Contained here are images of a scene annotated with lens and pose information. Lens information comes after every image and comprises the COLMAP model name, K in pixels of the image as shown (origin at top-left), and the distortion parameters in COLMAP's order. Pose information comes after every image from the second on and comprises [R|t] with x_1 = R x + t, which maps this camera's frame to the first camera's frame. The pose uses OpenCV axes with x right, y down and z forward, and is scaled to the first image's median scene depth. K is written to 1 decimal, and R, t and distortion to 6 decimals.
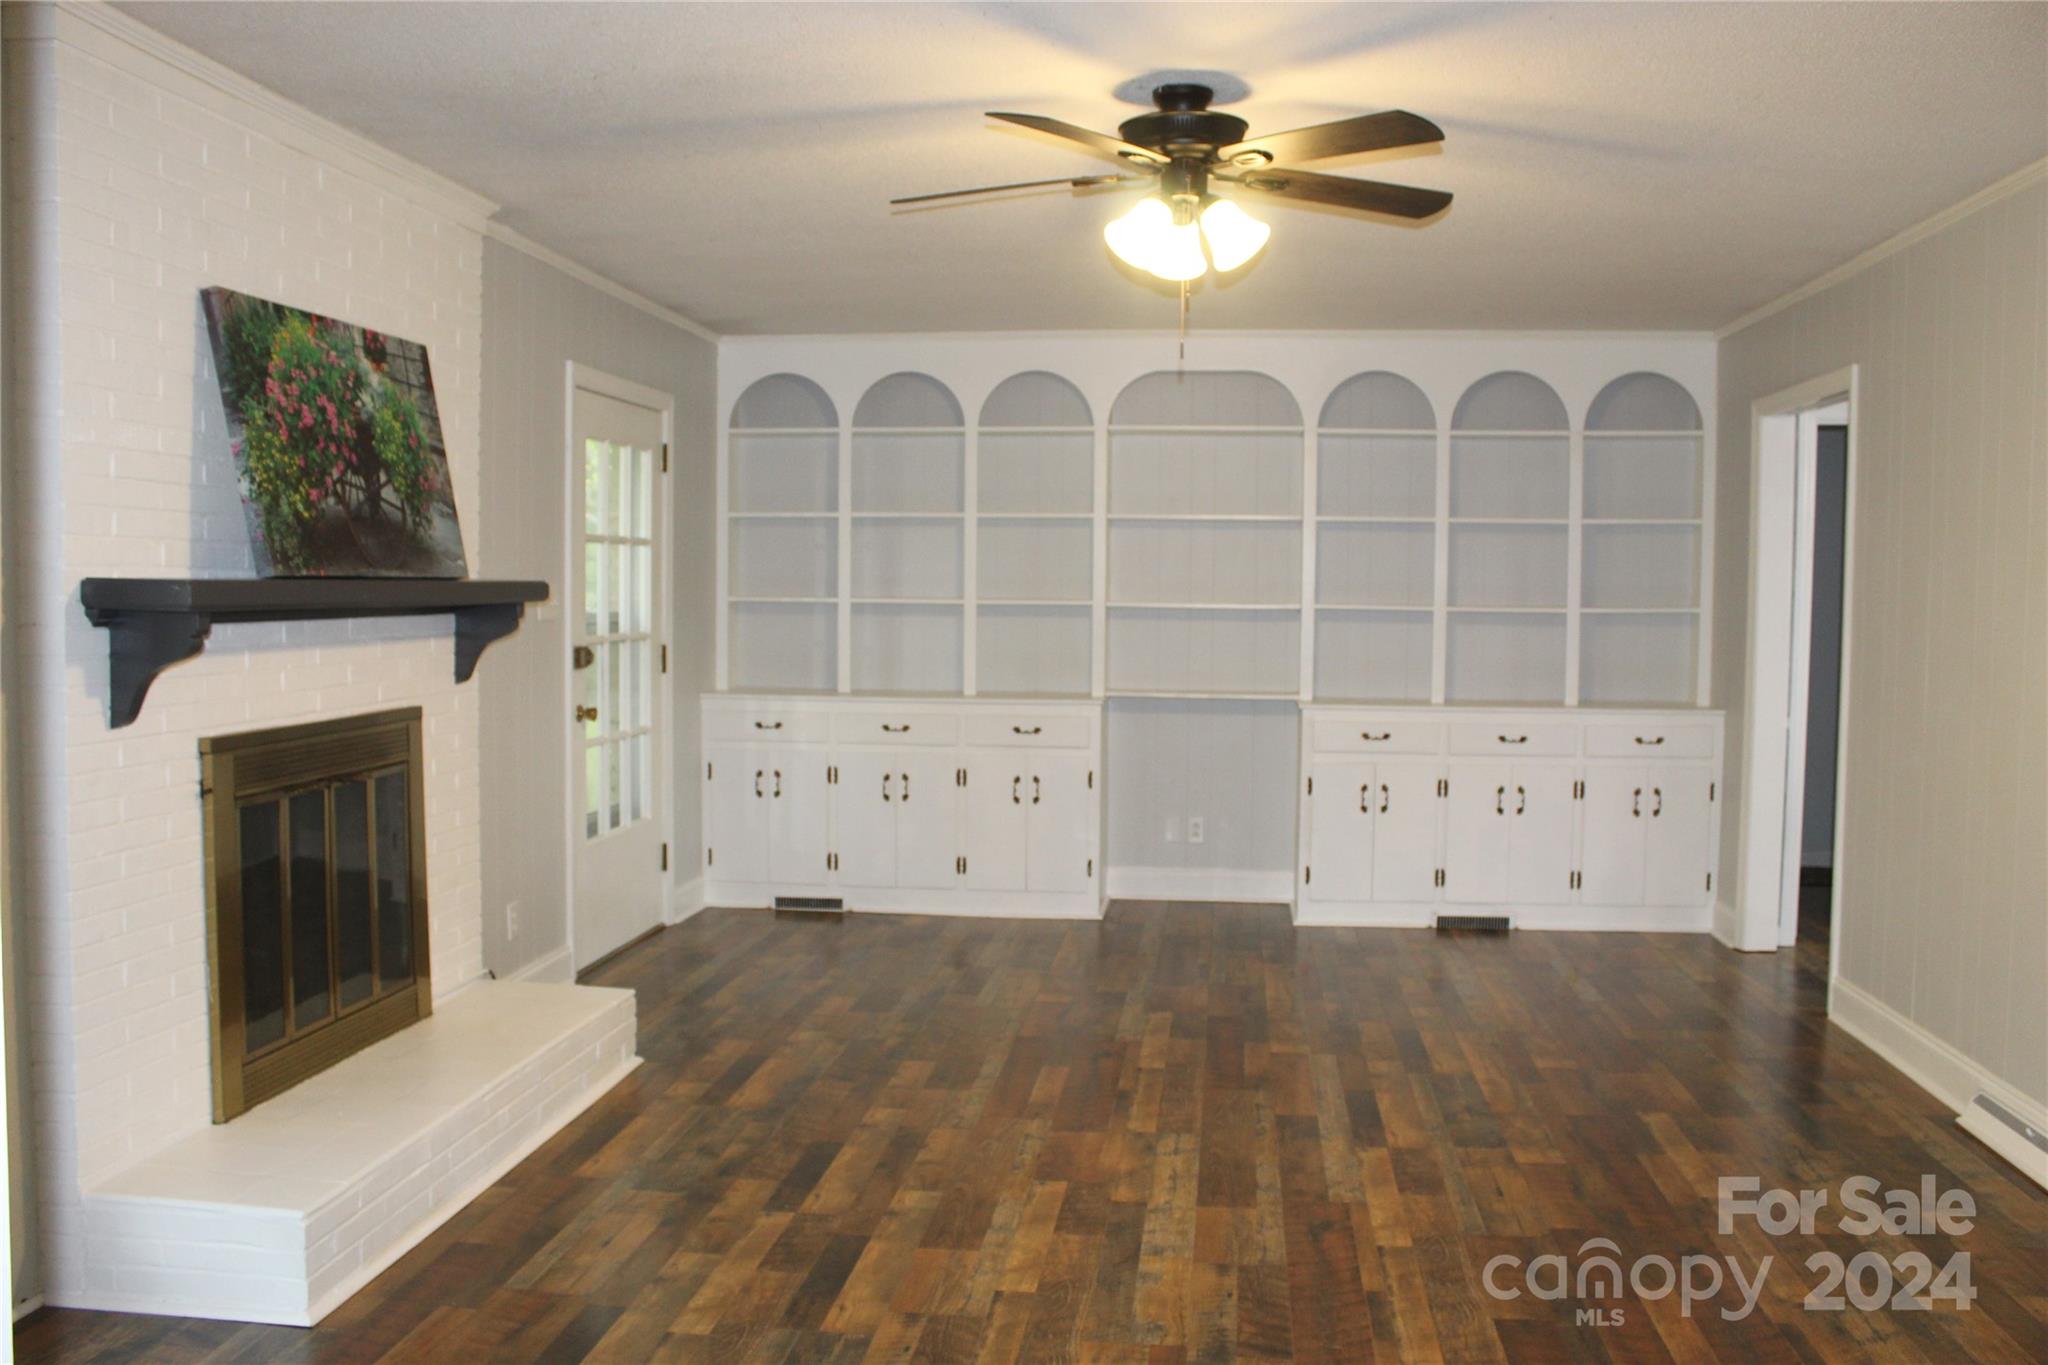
lens RADIAL K [[1711.8, 0, 1023.1], [0, 1711.8, 680.8], [0, 0, 1]] dist [-0.147896, 0.126459]
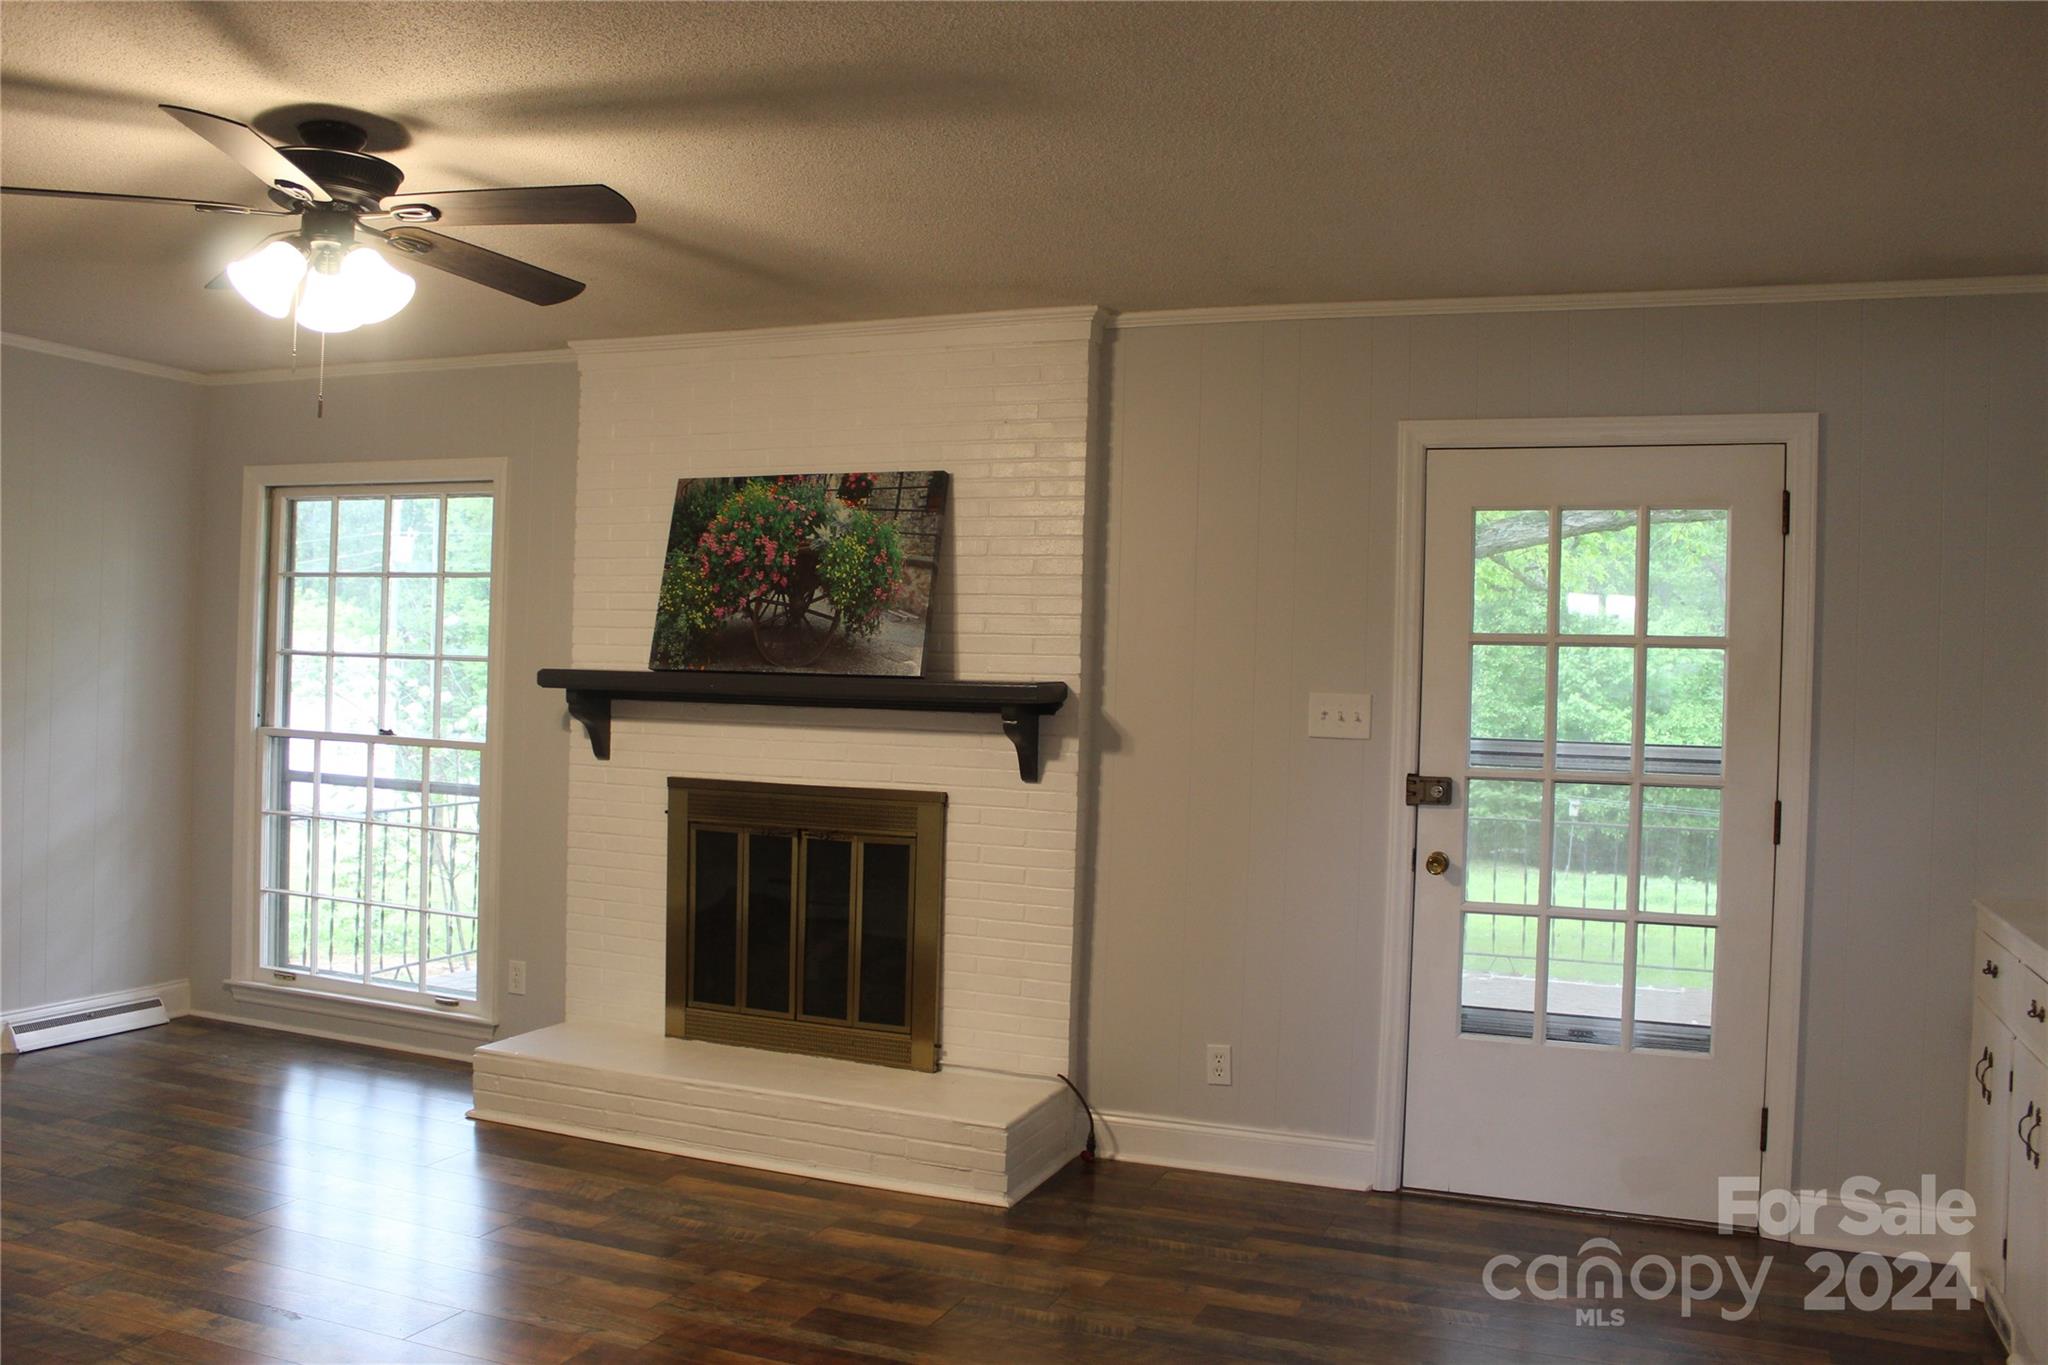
lens RADIAL K [[1711.8, 0, 1020.6], [0, 1711.8, 686.6], [0, 0, 1]] dist [-0.147896, 0.126459]
pose [[-0.271764, -0.012916, -0.962277, 0.828182], [-0.084646, 0.996355, 0.010532, -0.082140], [0.958634, 0.084315, -0.271867, 1.560483]]
